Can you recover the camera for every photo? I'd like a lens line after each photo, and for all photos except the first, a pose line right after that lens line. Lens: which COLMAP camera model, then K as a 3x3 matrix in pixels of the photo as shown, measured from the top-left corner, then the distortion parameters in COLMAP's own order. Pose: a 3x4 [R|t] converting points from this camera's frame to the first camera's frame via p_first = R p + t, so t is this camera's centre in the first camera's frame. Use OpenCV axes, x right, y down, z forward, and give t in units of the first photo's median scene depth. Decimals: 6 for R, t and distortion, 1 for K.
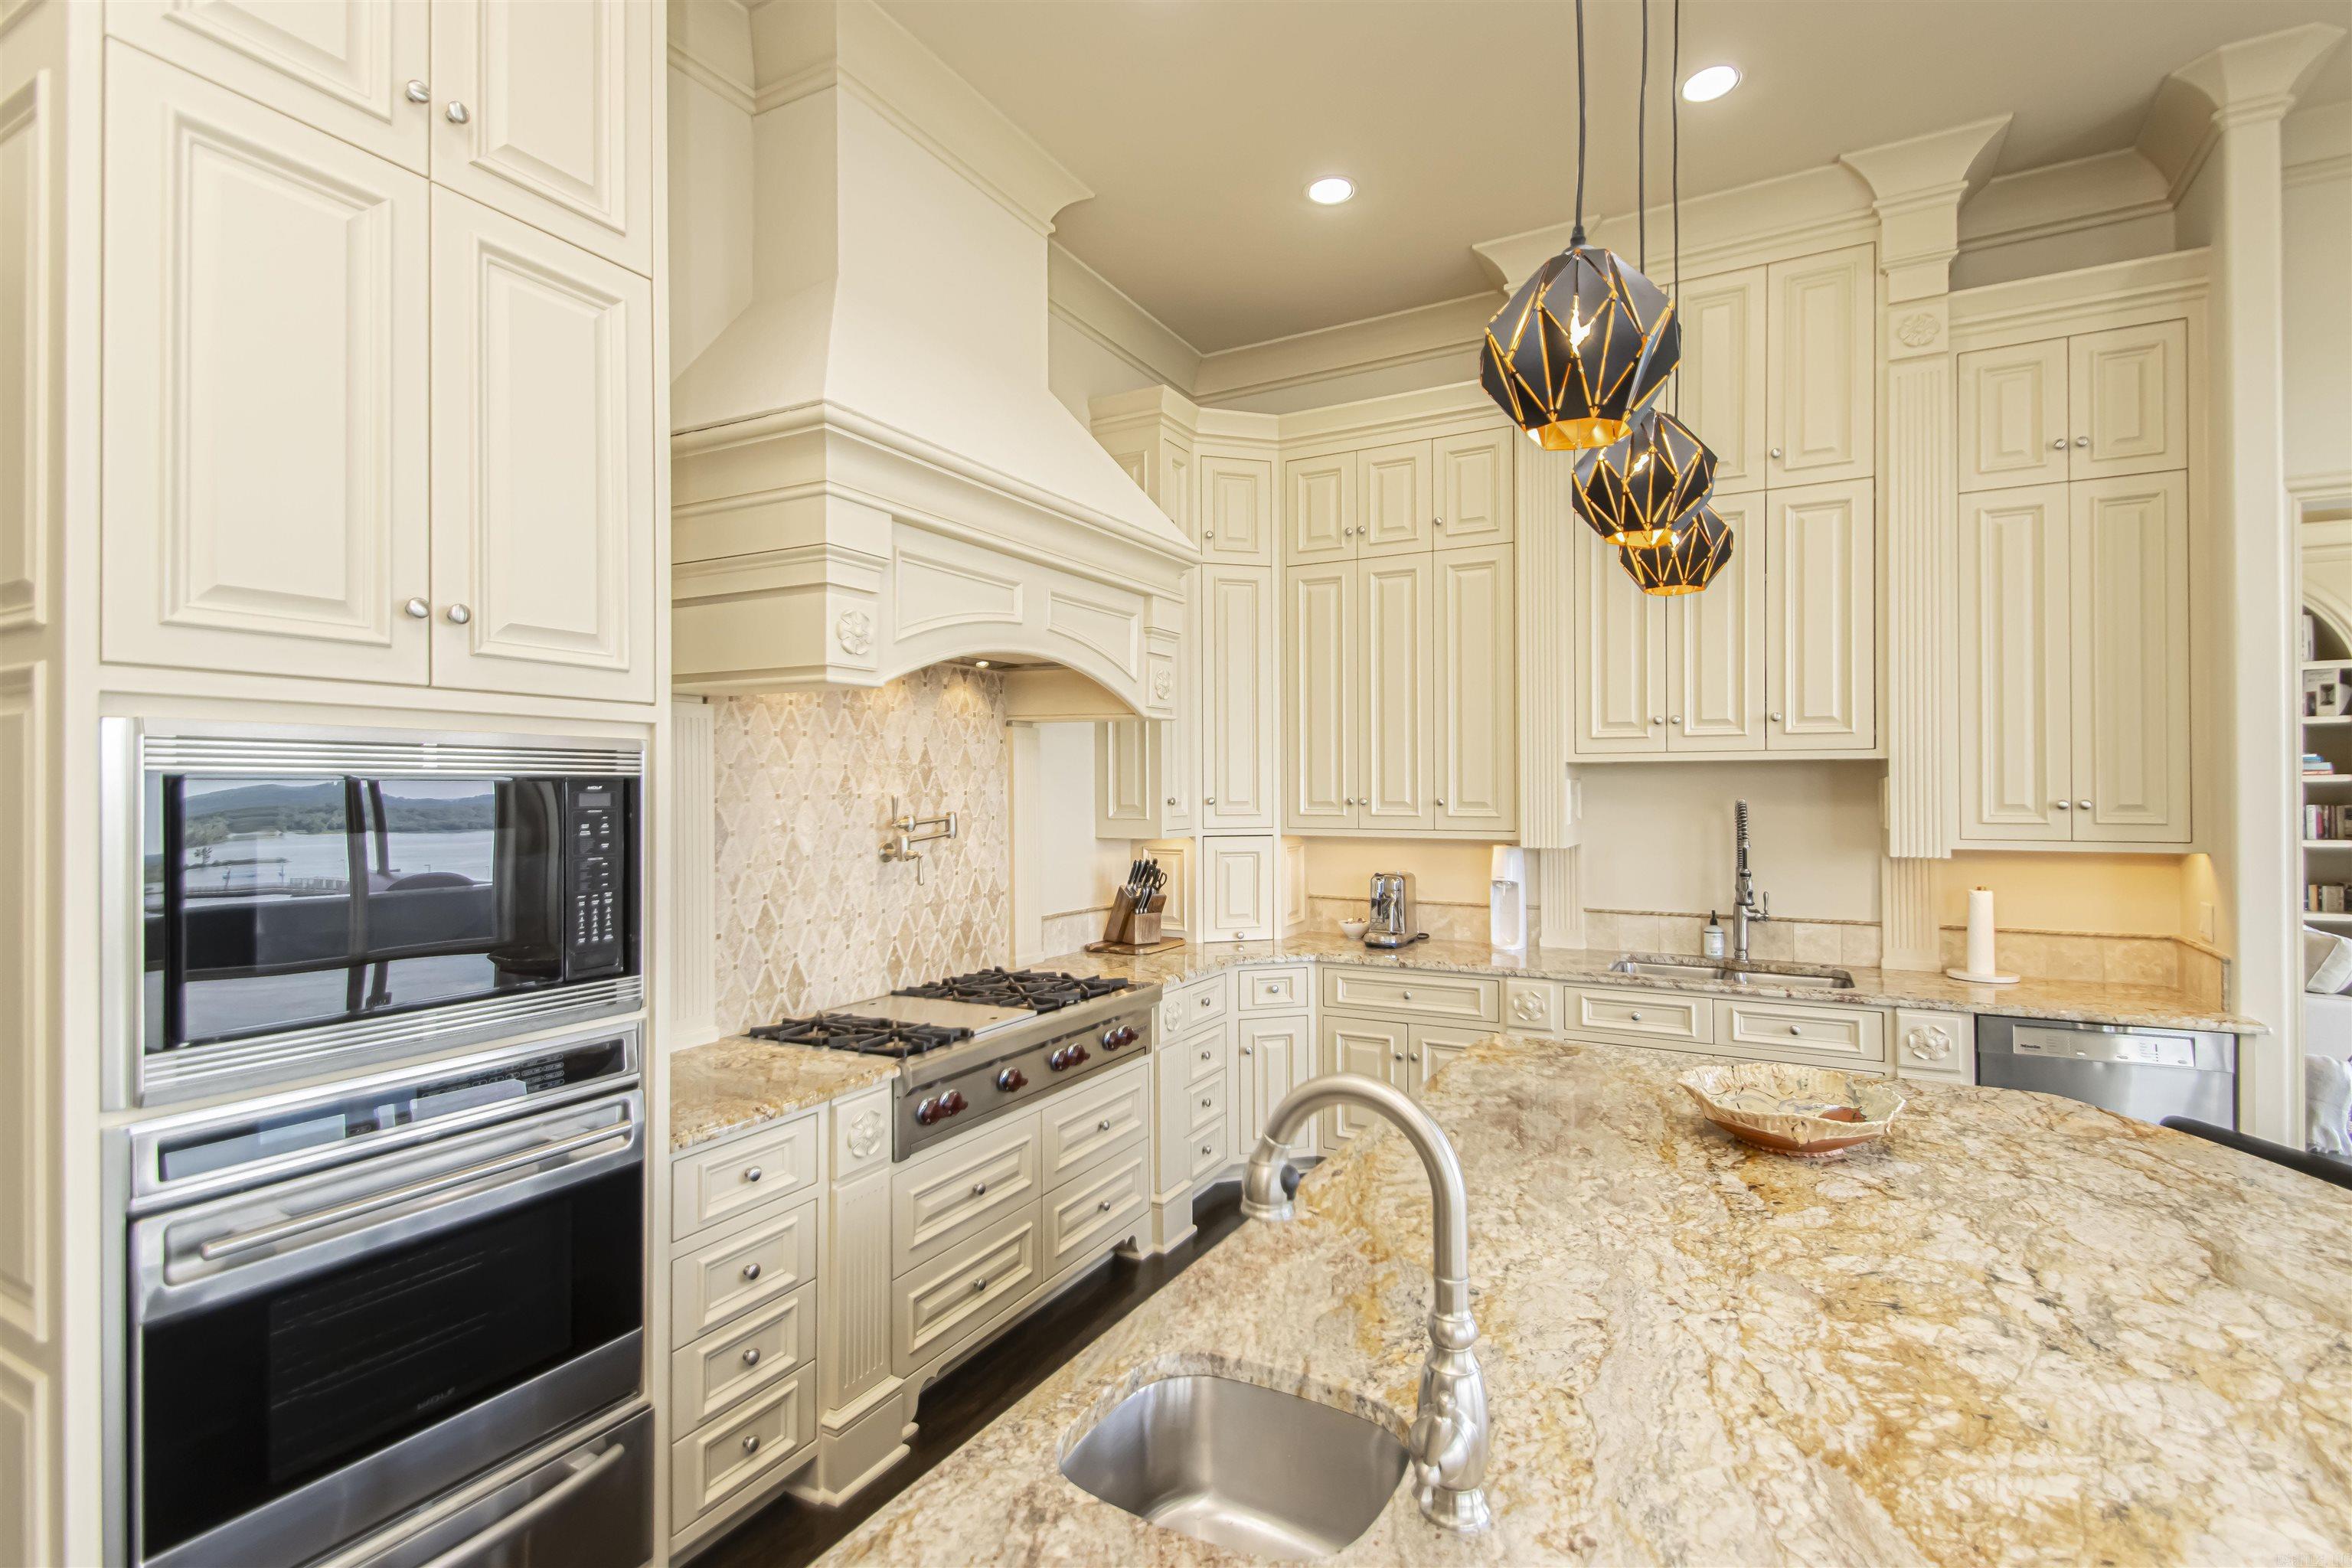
lens RADIAL K [[1120.1, 0, 1192.6], [0, 1120.1, 788.2], [0, 0, 1]] dist [0.012808, -0.001557]
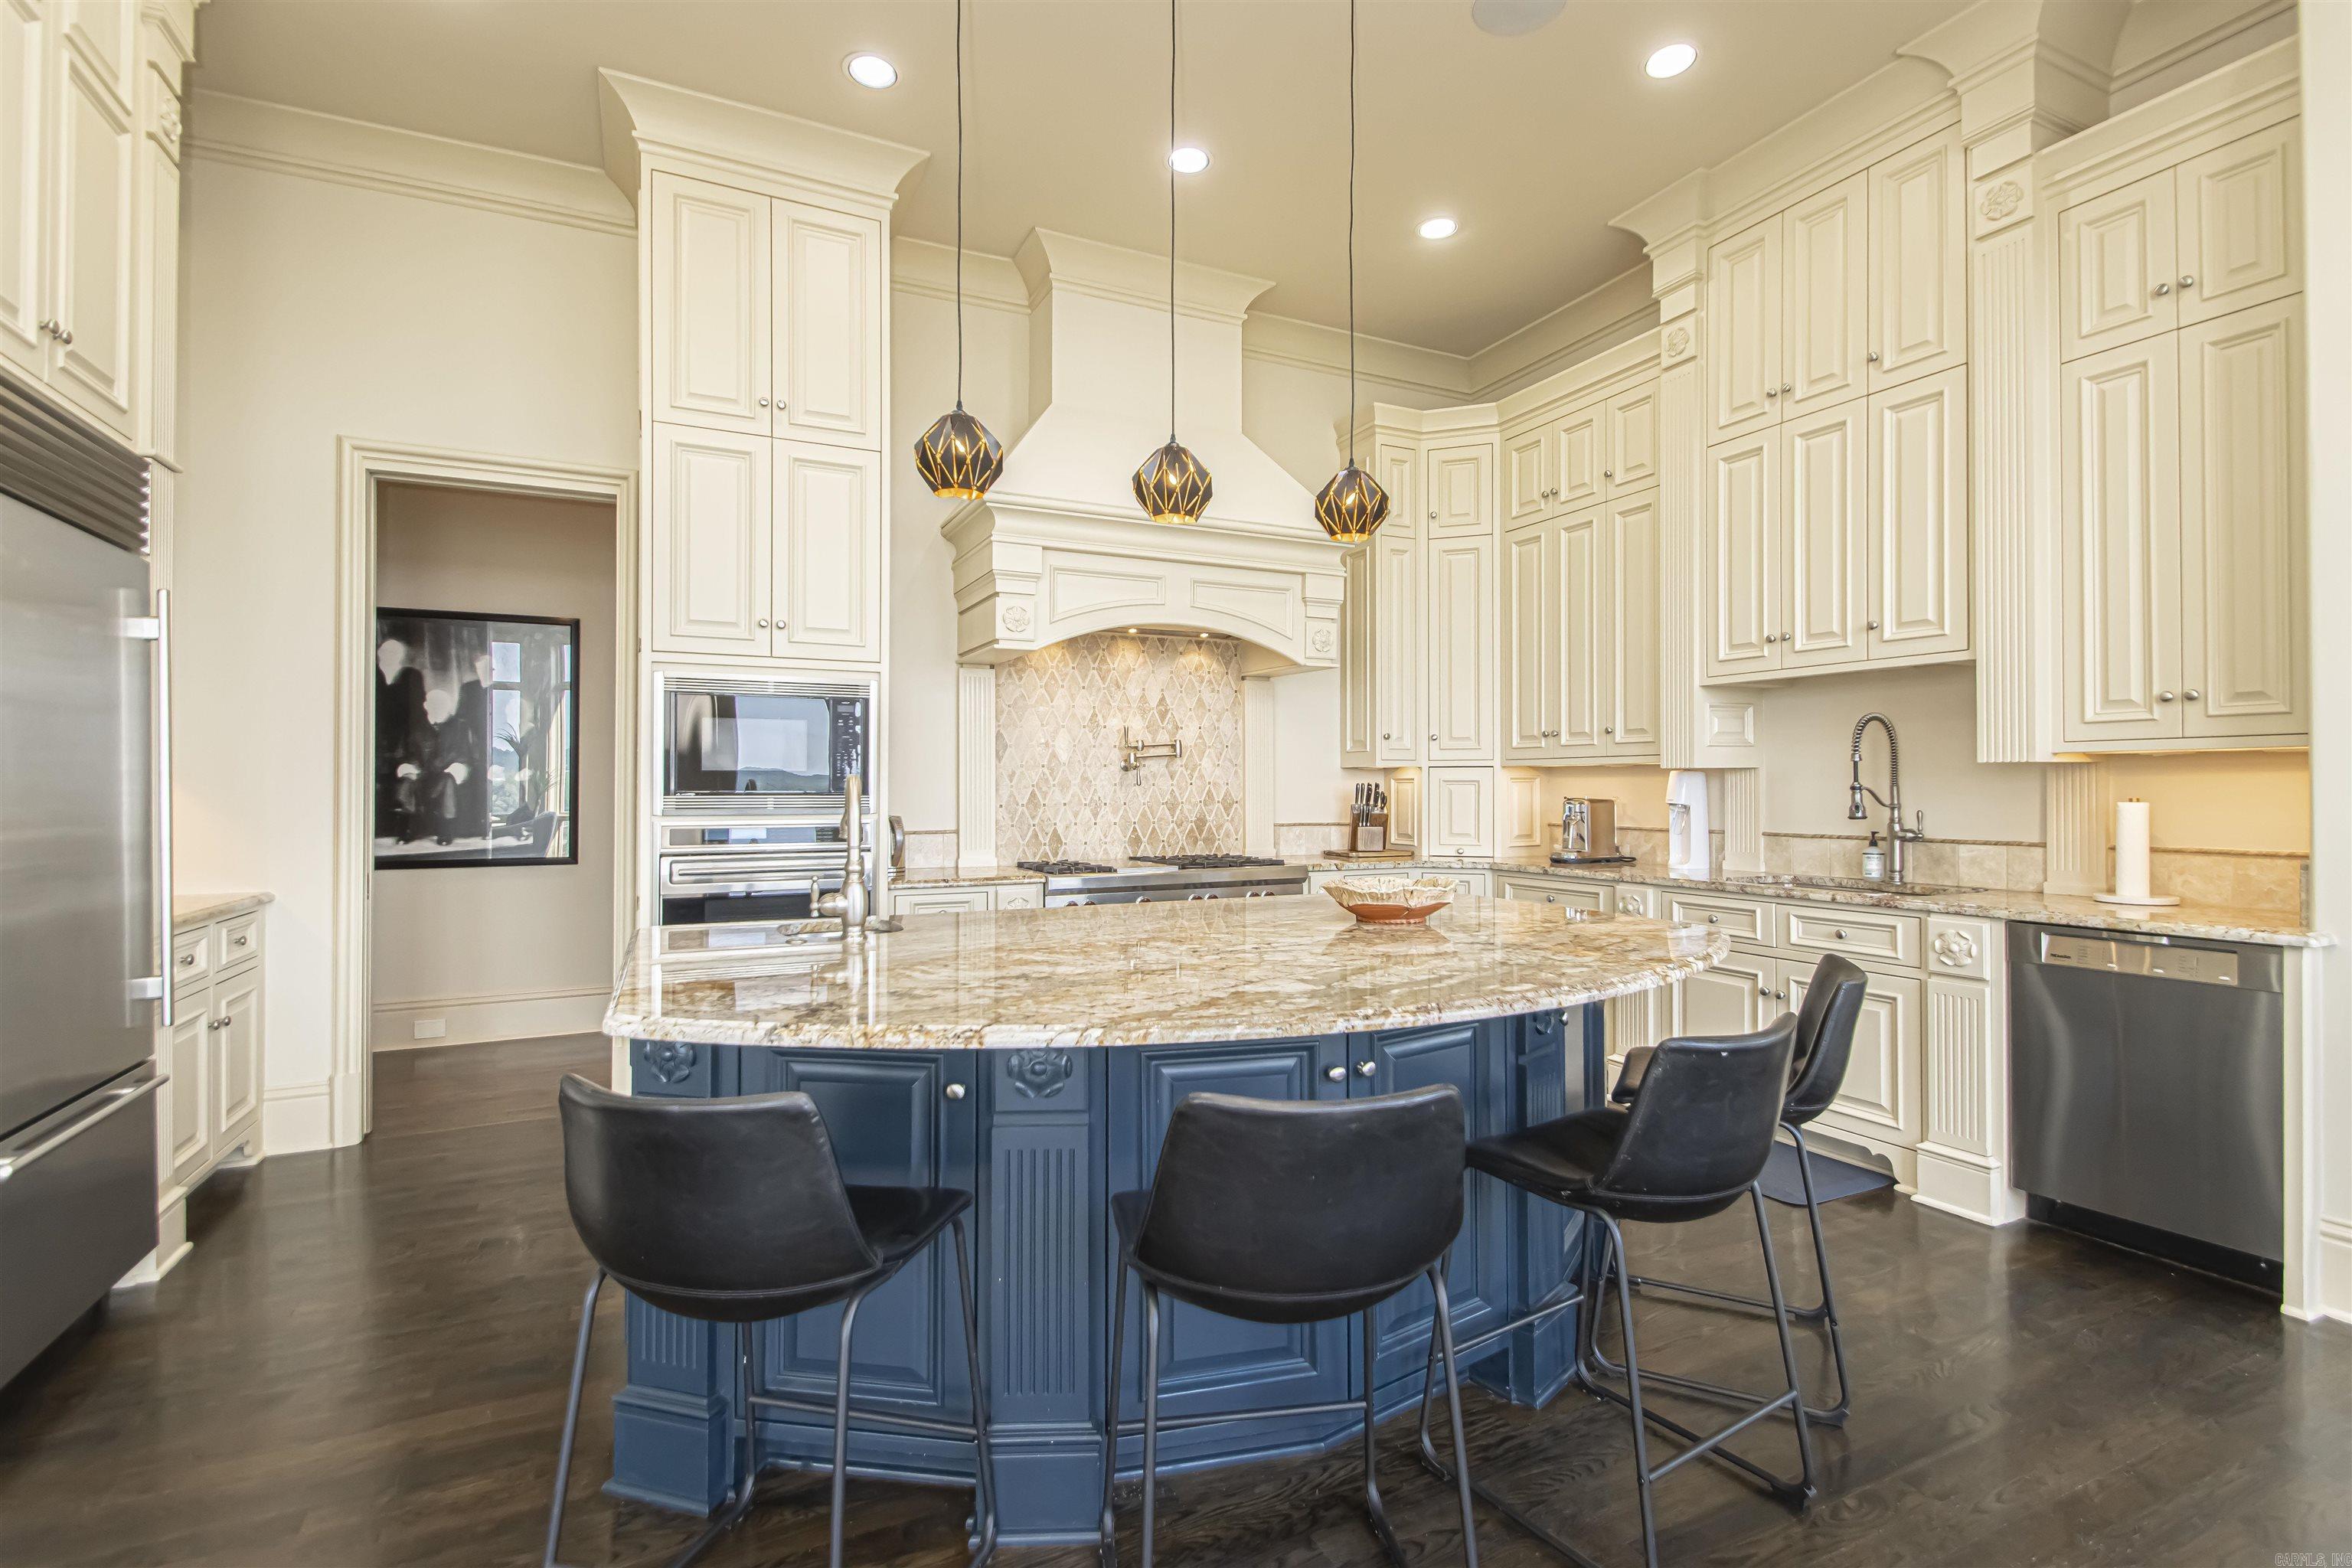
lens RADIAL K [[1120.1, 0, 1162.5], [0, 1120.1, 780.8], [0, 0, 1]] dist [0.012808, -0.001557]
pose [[0.800100, -0.000534, -0.599866, 0.646052], [-0.002657, 0.999987, -0.004435, 0.082788], [0.599860, 0.005142, 0.800088, -0.169506]]
